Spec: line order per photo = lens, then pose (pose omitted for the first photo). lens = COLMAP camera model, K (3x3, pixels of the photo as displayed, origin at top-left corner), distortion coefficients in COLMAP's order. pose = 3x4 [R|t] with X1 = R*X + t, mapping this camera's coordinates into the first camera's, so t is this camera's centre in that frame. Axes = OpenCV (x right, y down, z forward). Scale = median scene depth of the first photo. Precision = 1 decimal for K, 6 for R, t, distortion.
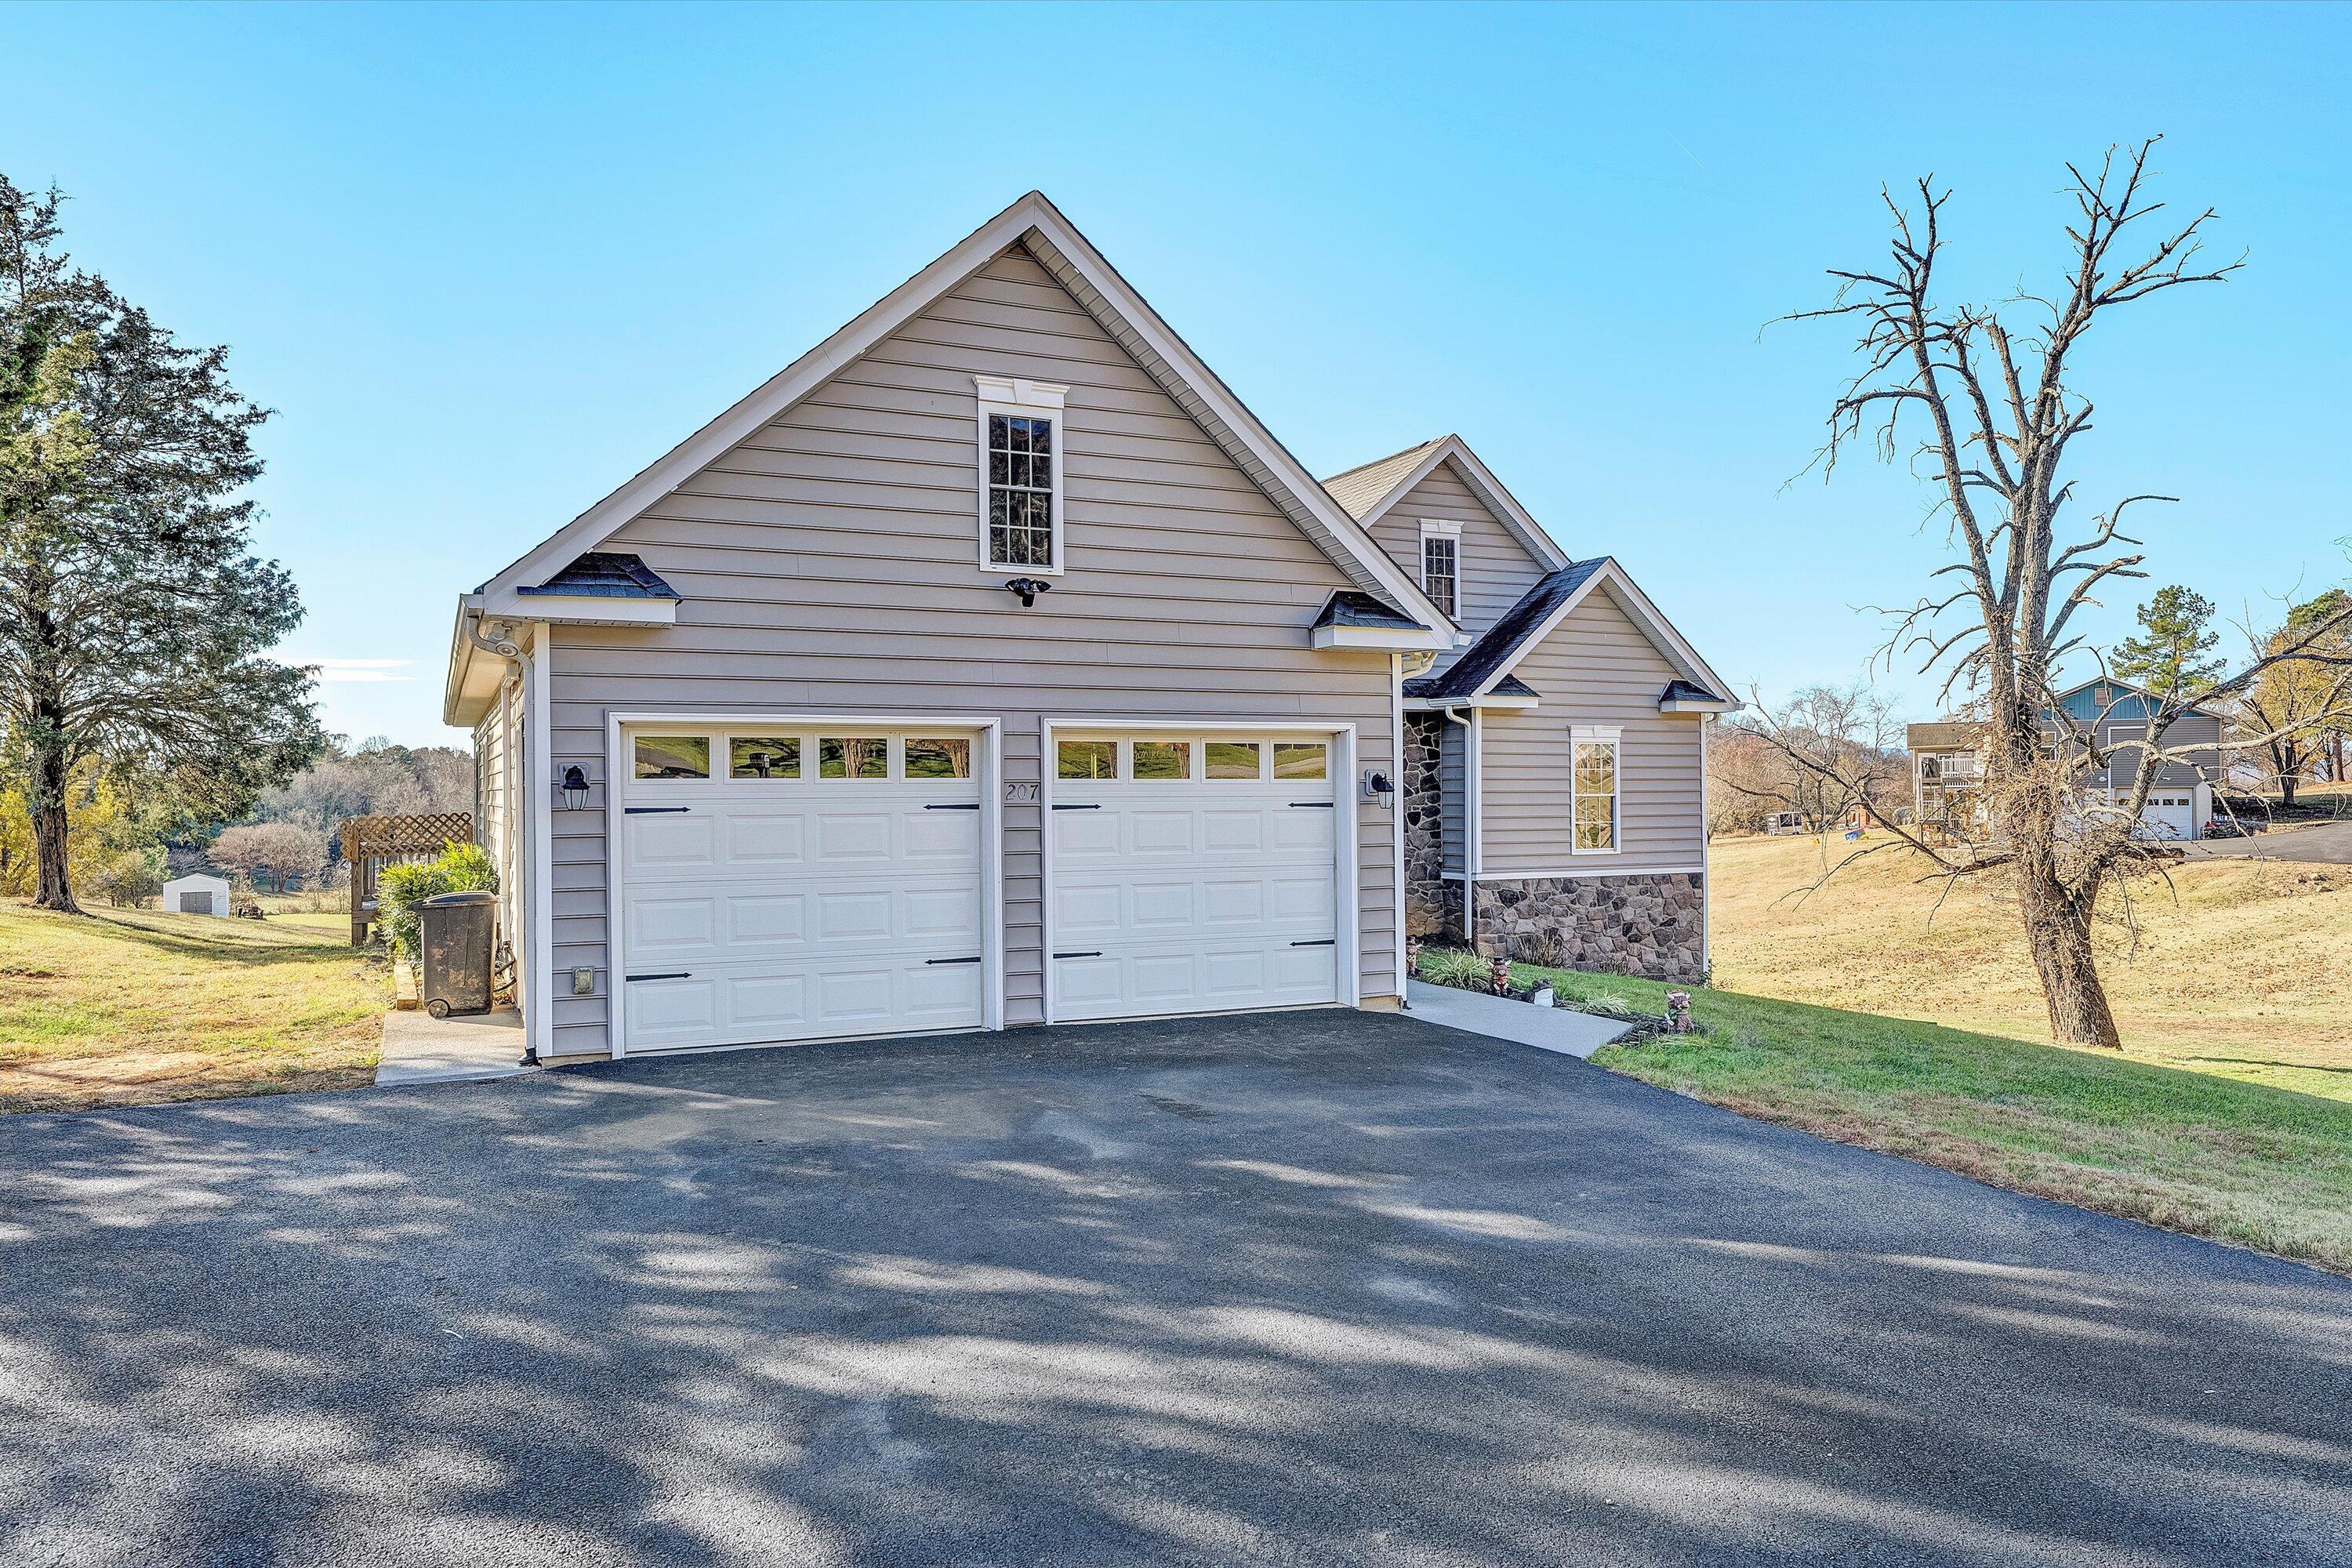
lens RADIAL K [[1600.6, 0, 1175.2], [0, 1600.6, 791.5], [0, 0, 1]] dist [0.032769, -0.000842]
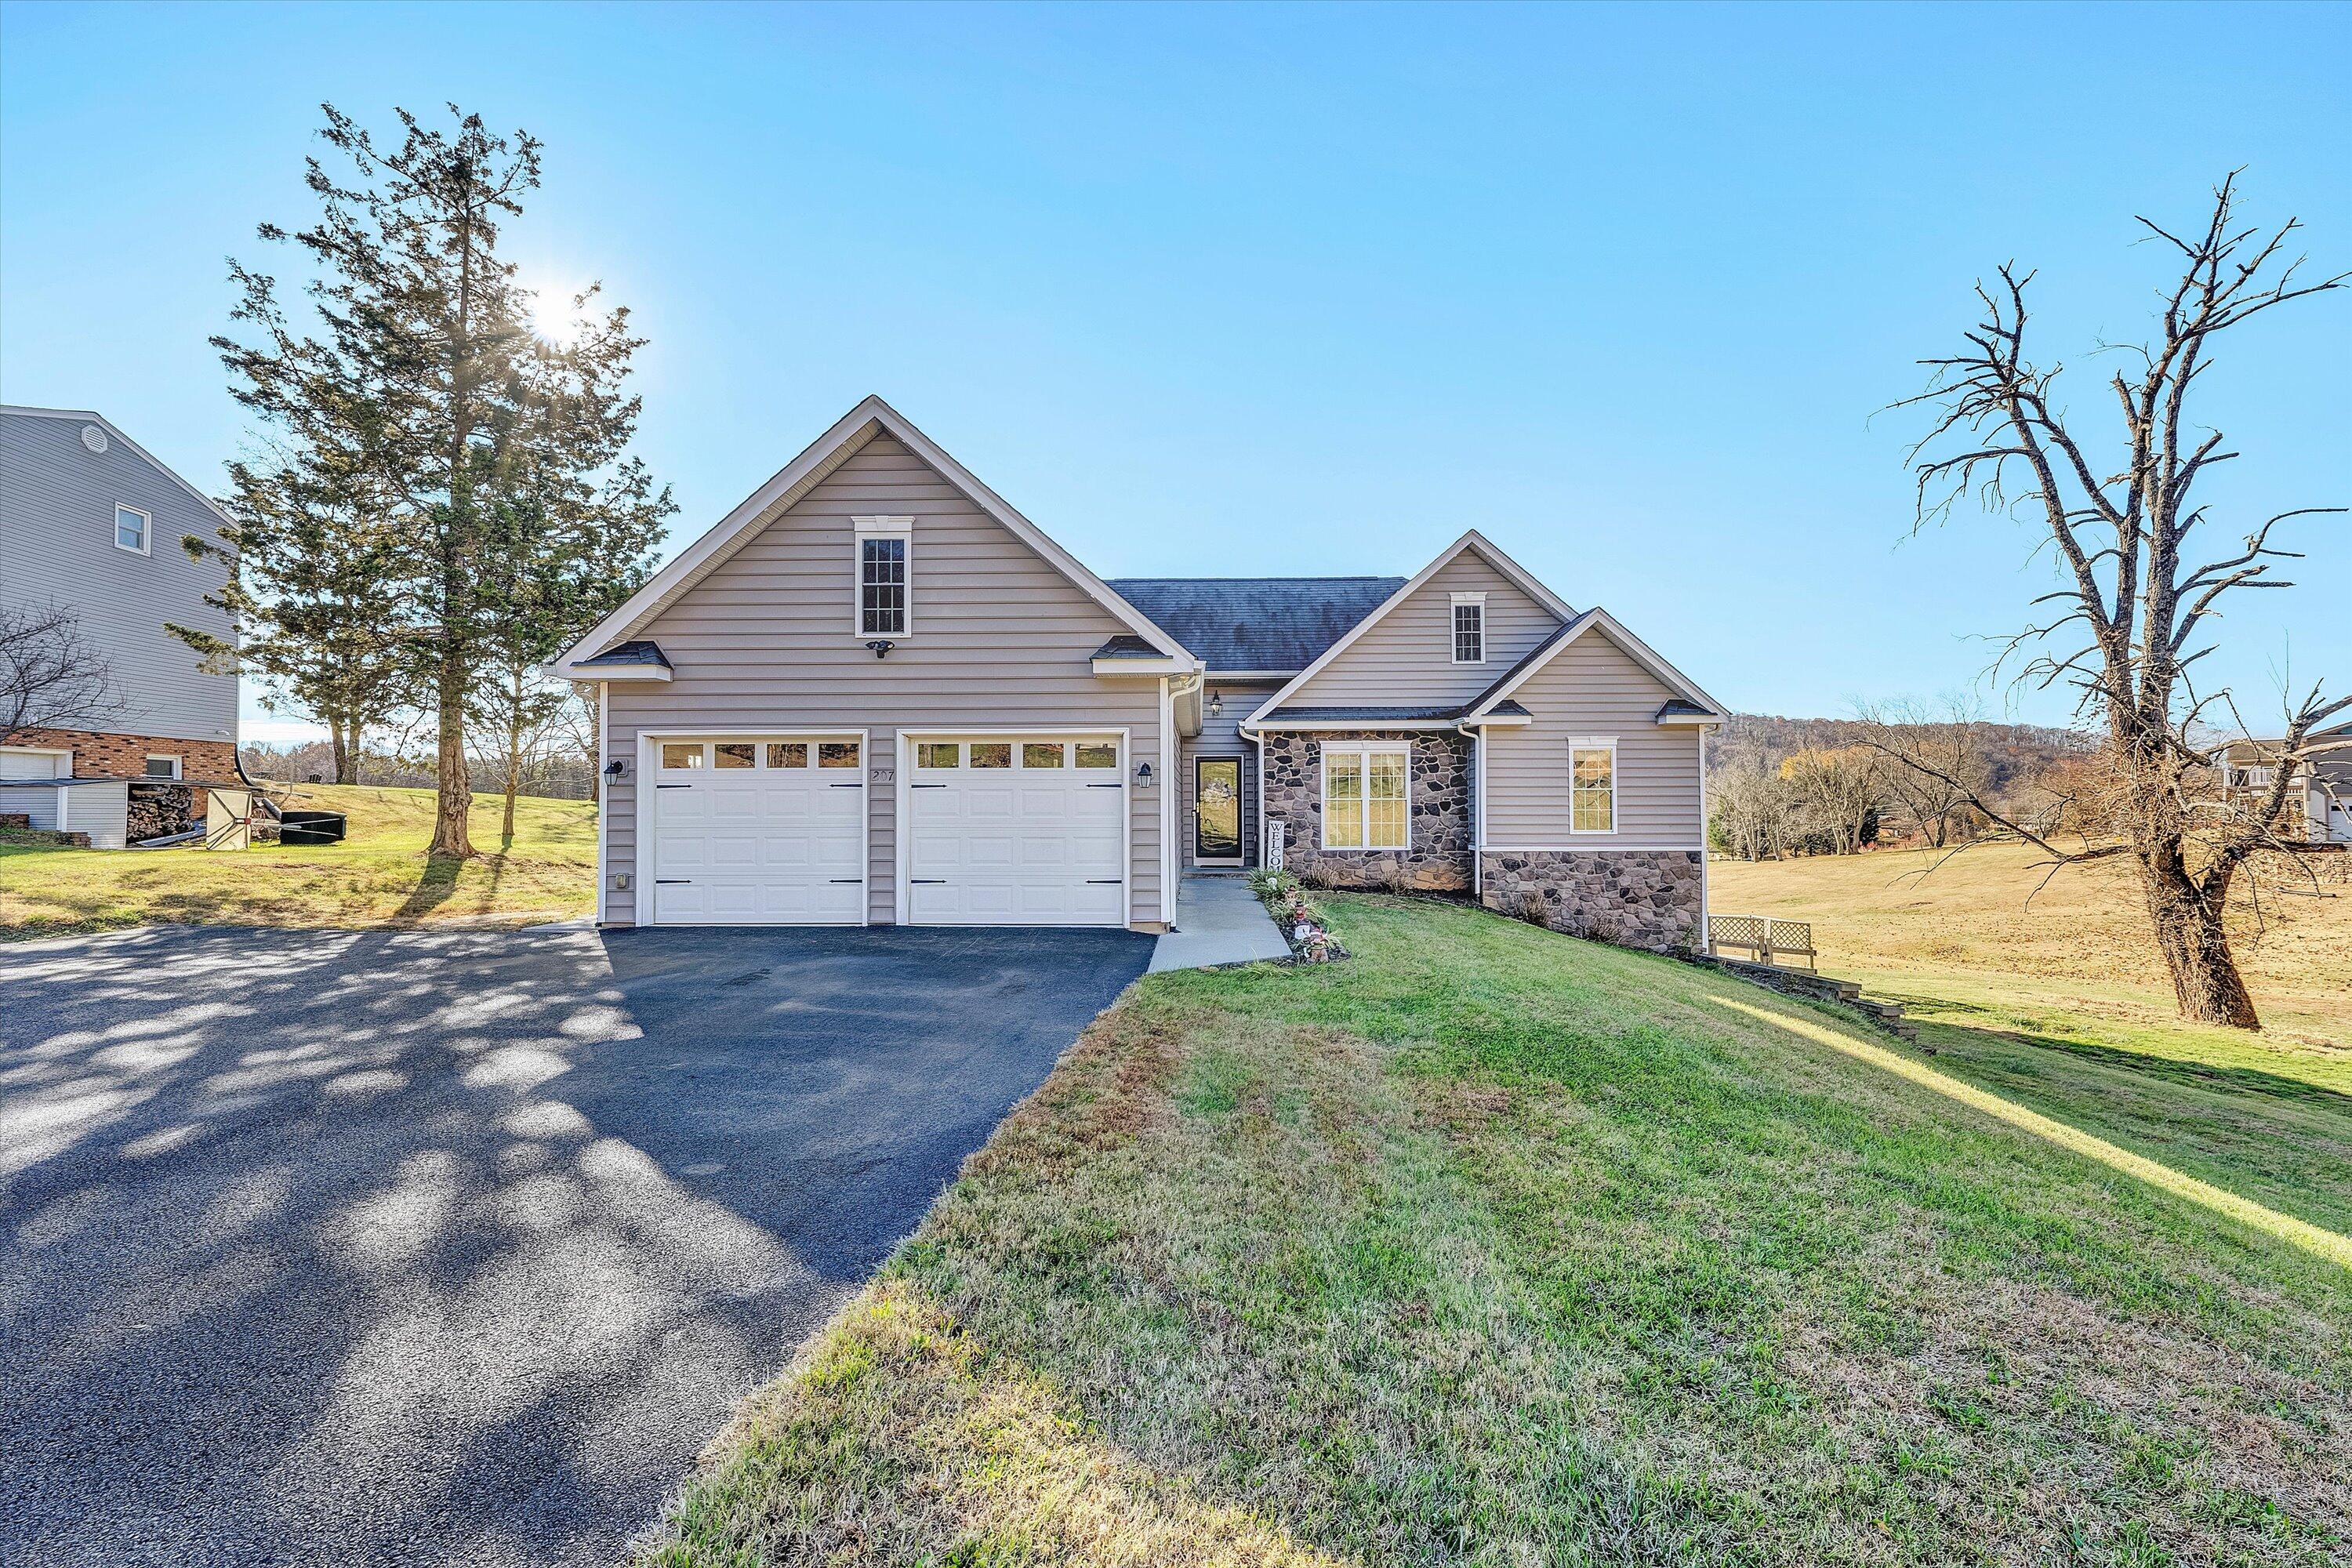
lens RADIAL K [[913.3, 0, 1163.4], [0, 913.3, 795.0], [0, 0, 1]] dist [0.002254, -0.000420]
pose [[0.886212, -0.000455, -0.463279, 0.295300], [-0.002635, 0.999978, -0.006023, 0.012224], [0.463272, 0.006558, 0.886192, 0.172697]]
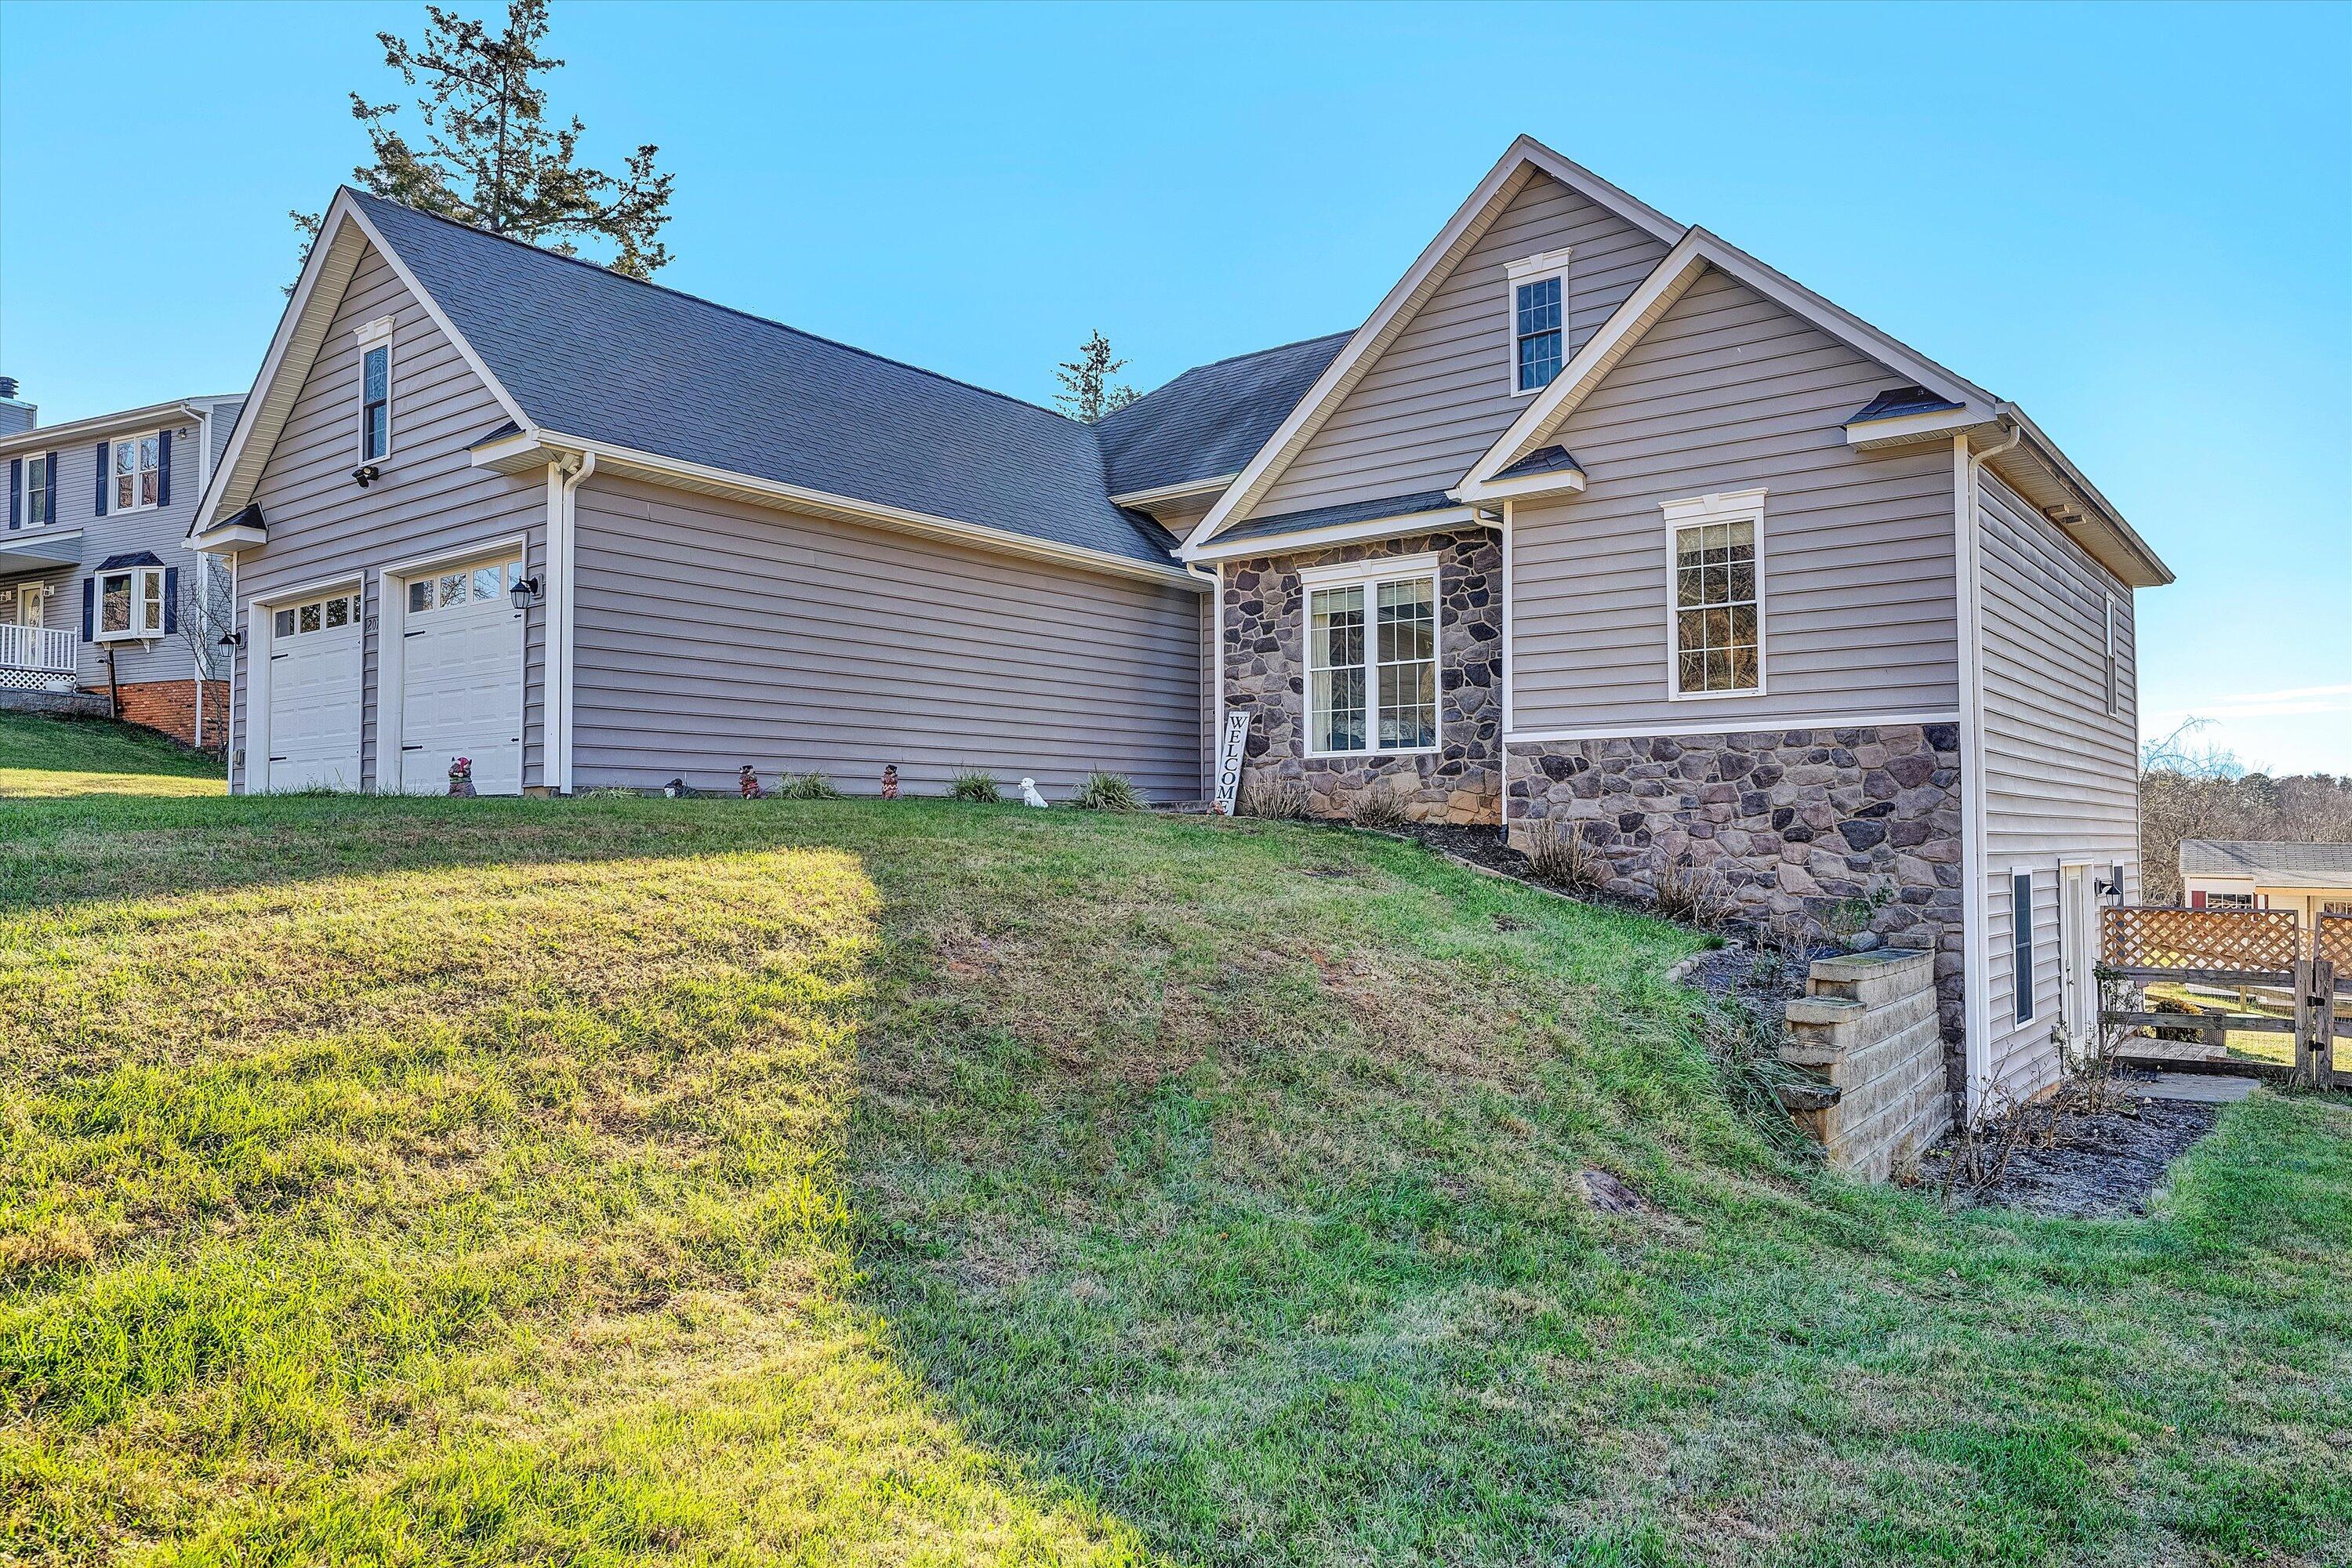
lens RADIAL K [[1600.6, 0, 1160.8], [0, 1600.6, 773.5], [0, 0, 1]] dist [0.032769, -0.000842]
pose [[0.429675, -0.036434, -0.902248, 0.732492], [-0.001241, 0.999161, -0.040938, 0.094105], [0.902983, 0.018710, 0.429269, 0.530737]]
